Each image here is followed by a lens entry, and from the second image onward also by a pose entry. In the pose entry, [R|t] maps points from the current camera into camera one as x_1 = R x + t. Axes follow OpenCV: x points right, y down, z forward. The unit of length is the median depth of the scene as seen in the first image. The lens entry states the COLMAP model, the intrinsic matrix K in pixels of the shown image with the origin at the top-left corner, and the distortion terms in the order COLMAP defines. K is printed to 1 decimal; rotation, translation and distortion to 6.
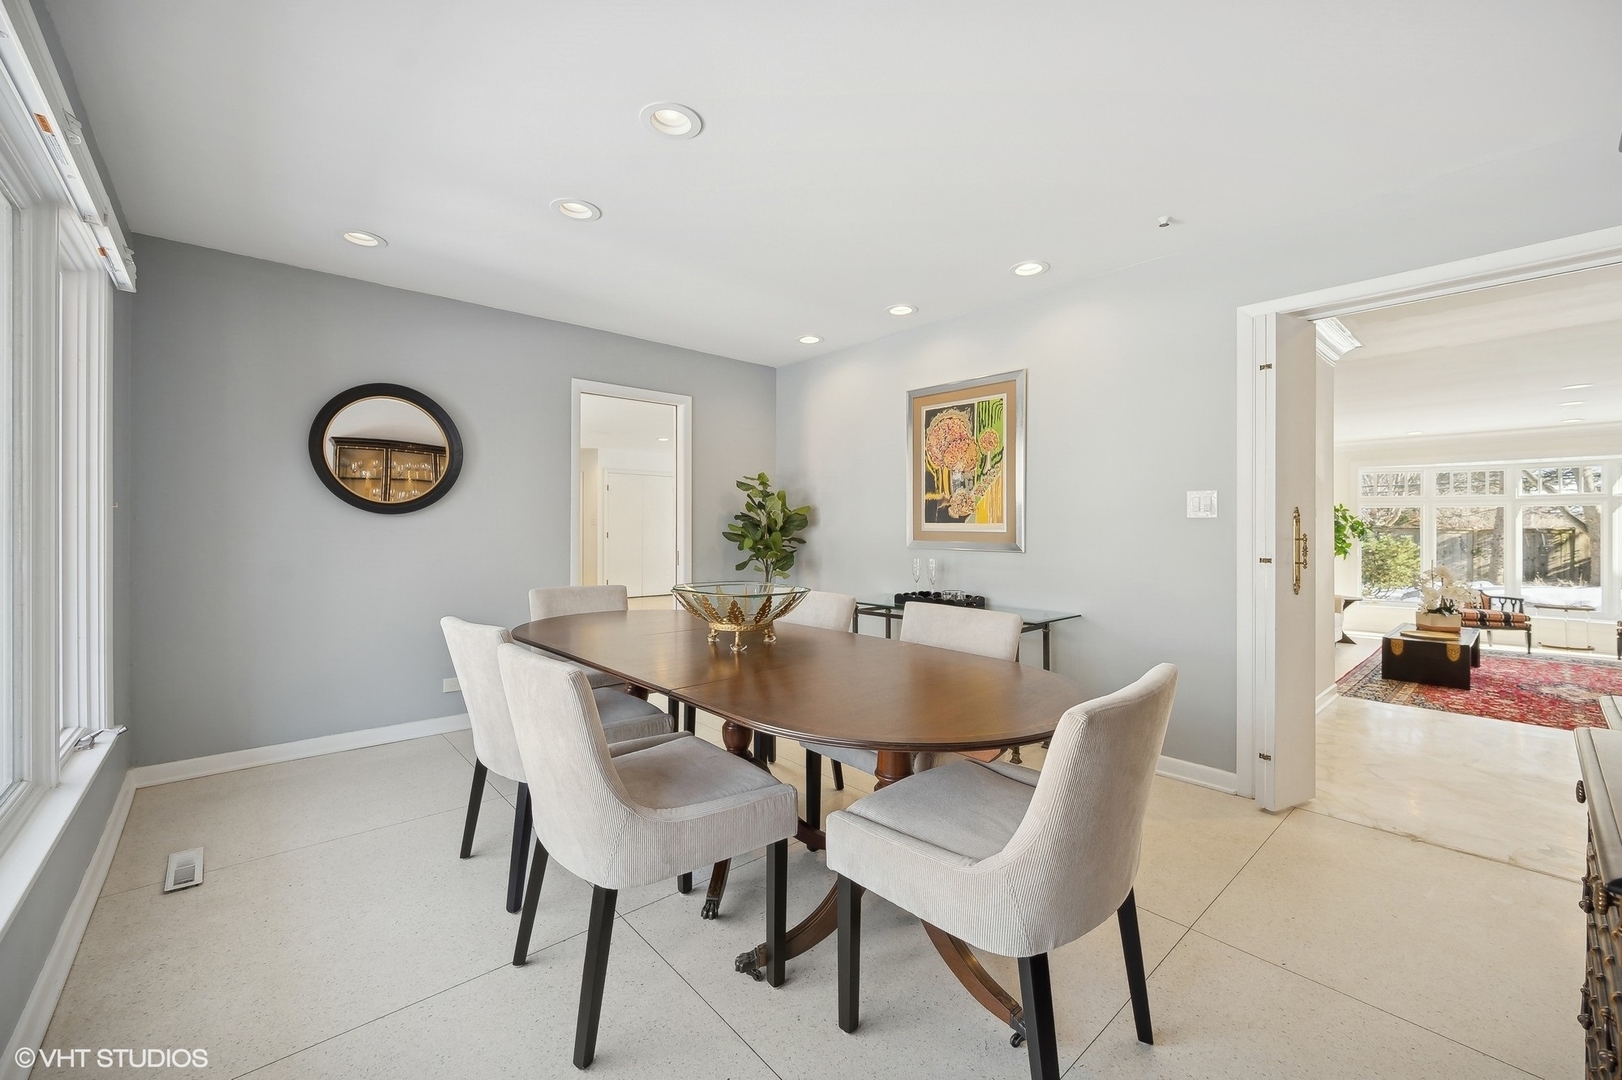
lens RADIAL K [[647.4, 0, 814.3], [0, 647.4, 528.5], [0, 0, 1]] dist [-0.001662, 0.000120]
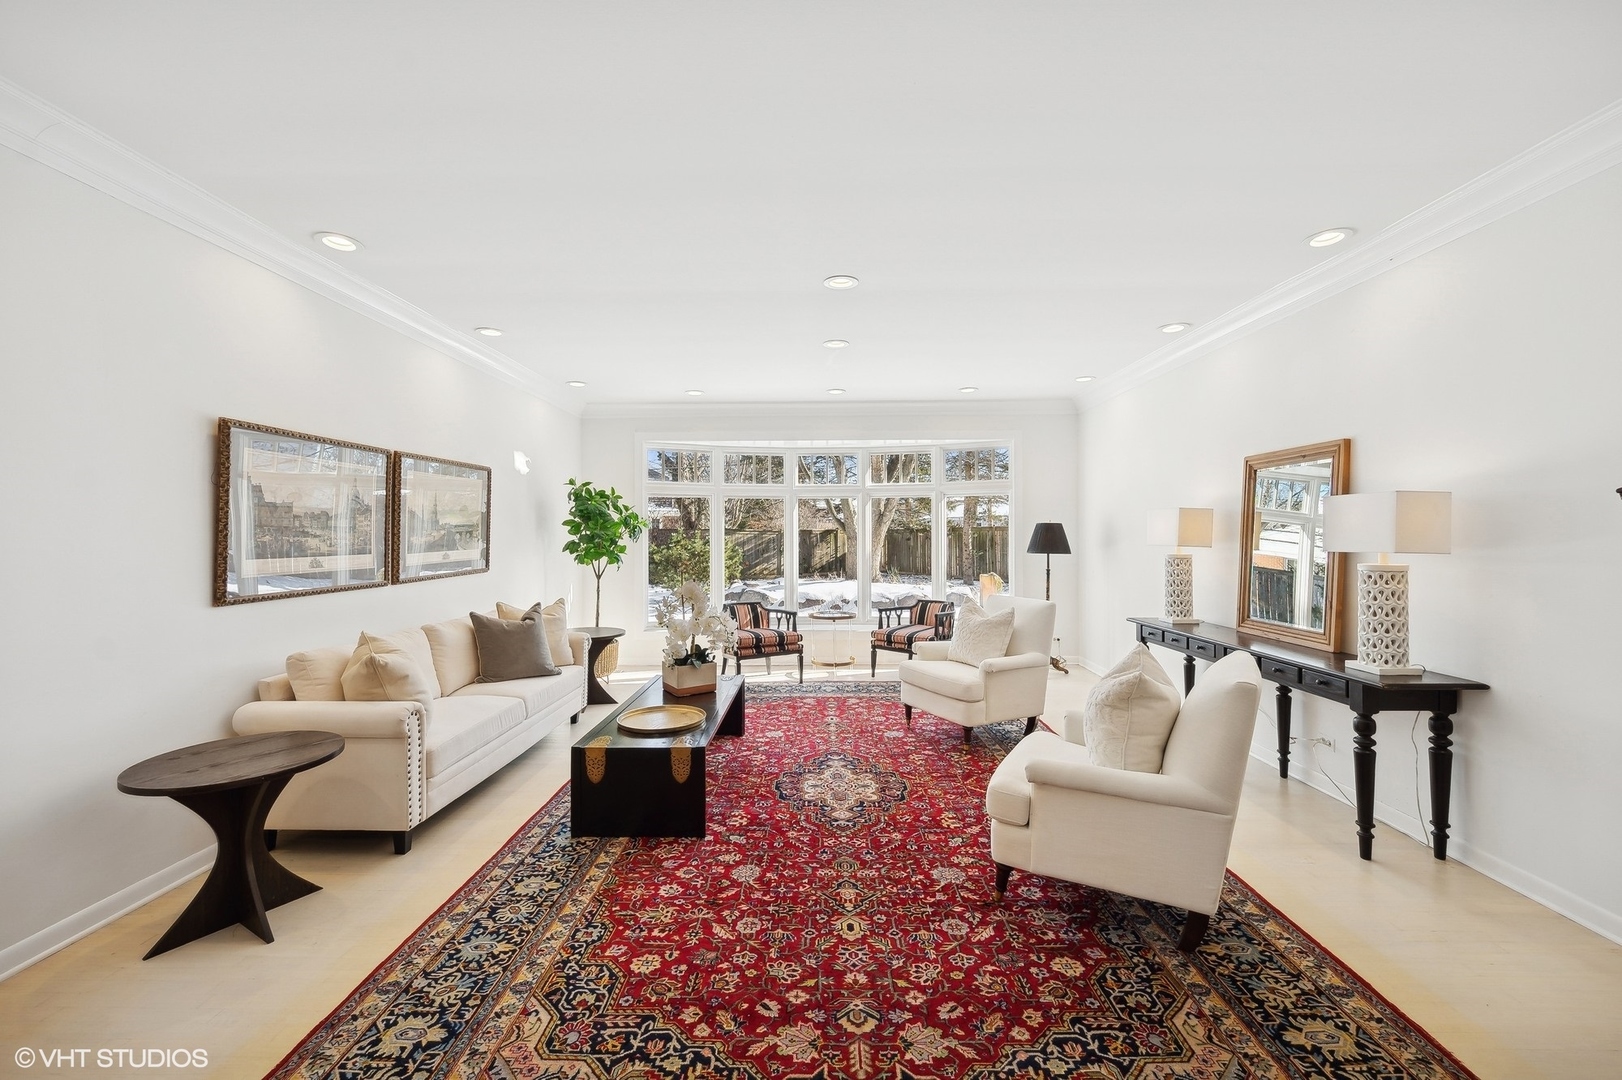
lens RADIAL K [[647.4, 0, 815.9], [0, 647.4, 531.7], [0, 0, 1]] dist [-0.001662, 0.000120]
pose [[0.673558, -0.006195, 0.739108, 0.519302], [0.007537, 0.999970, 0.001513, 0.009804], [-0.739096, 0.004552, 0.673585, 0.440530]]
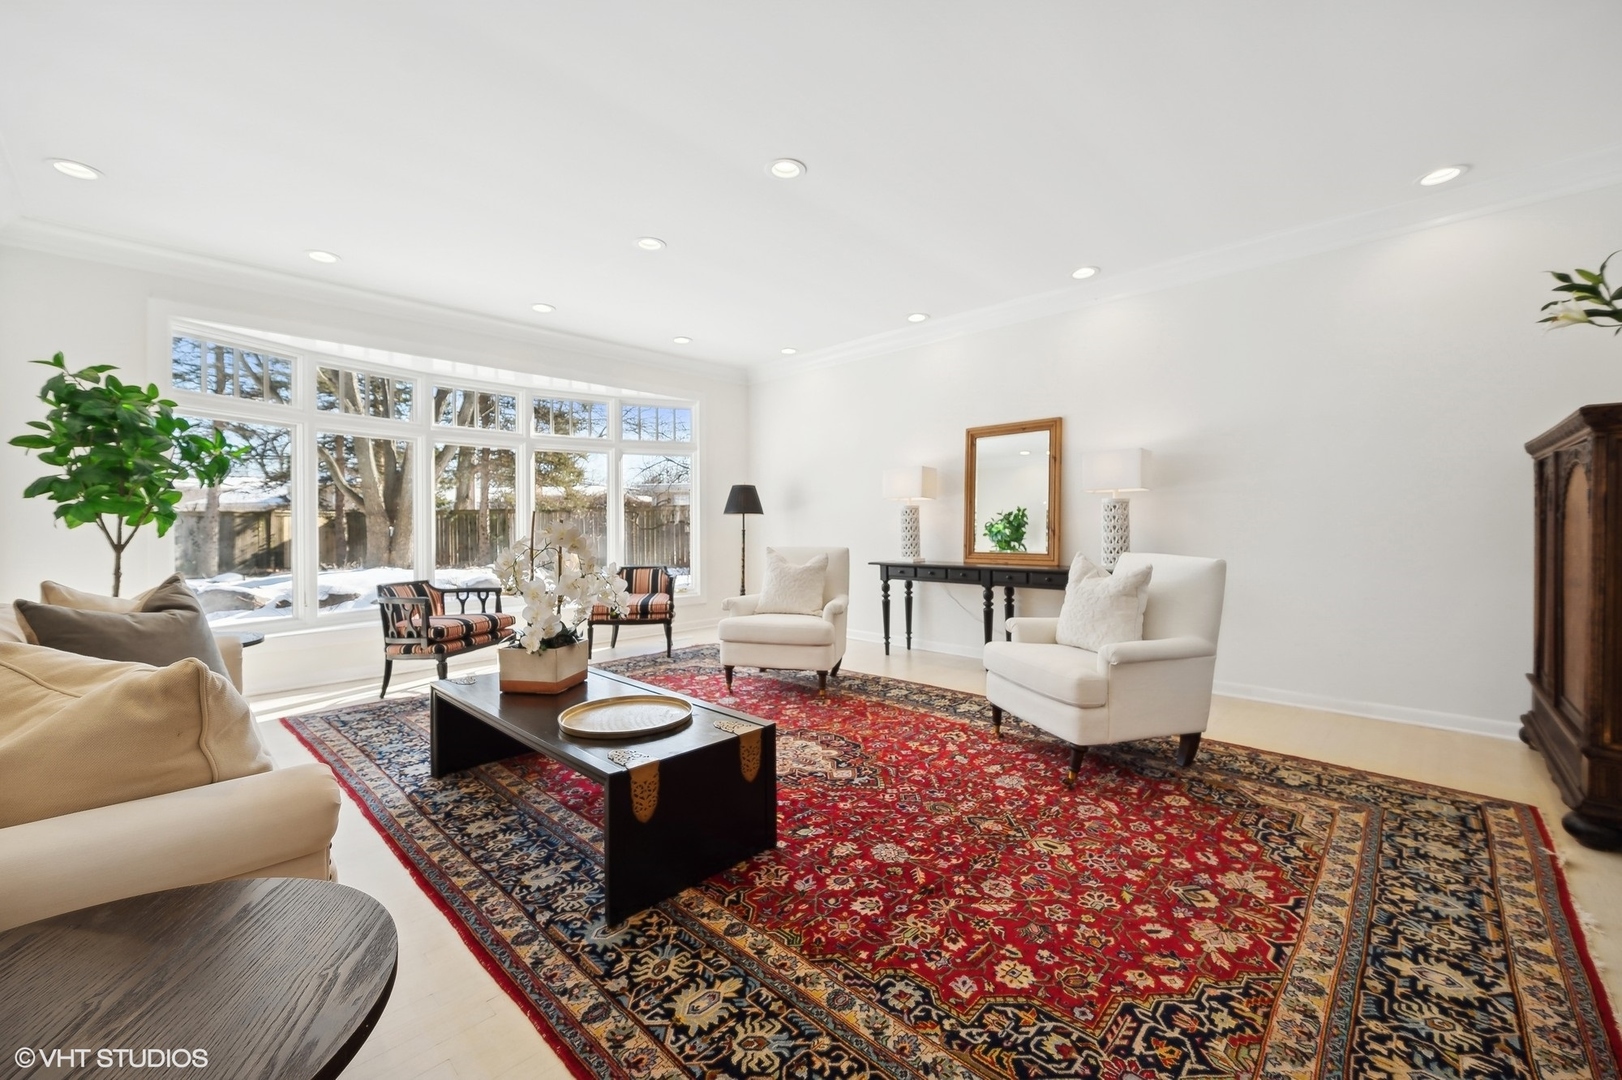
lens RADIAL K [[647.4, 0, 801.2], [0, 647.4, 522.8], [0, 0, 1]] dist [-0.001662, 0.000120]
pose [[-0.068982, -0.003193, 0.997613, 0.476057], [0.005851, 0.999976, 0.003605, 0.047669], [-0.997601, 0.006086, -0.068962, 0.745732]]
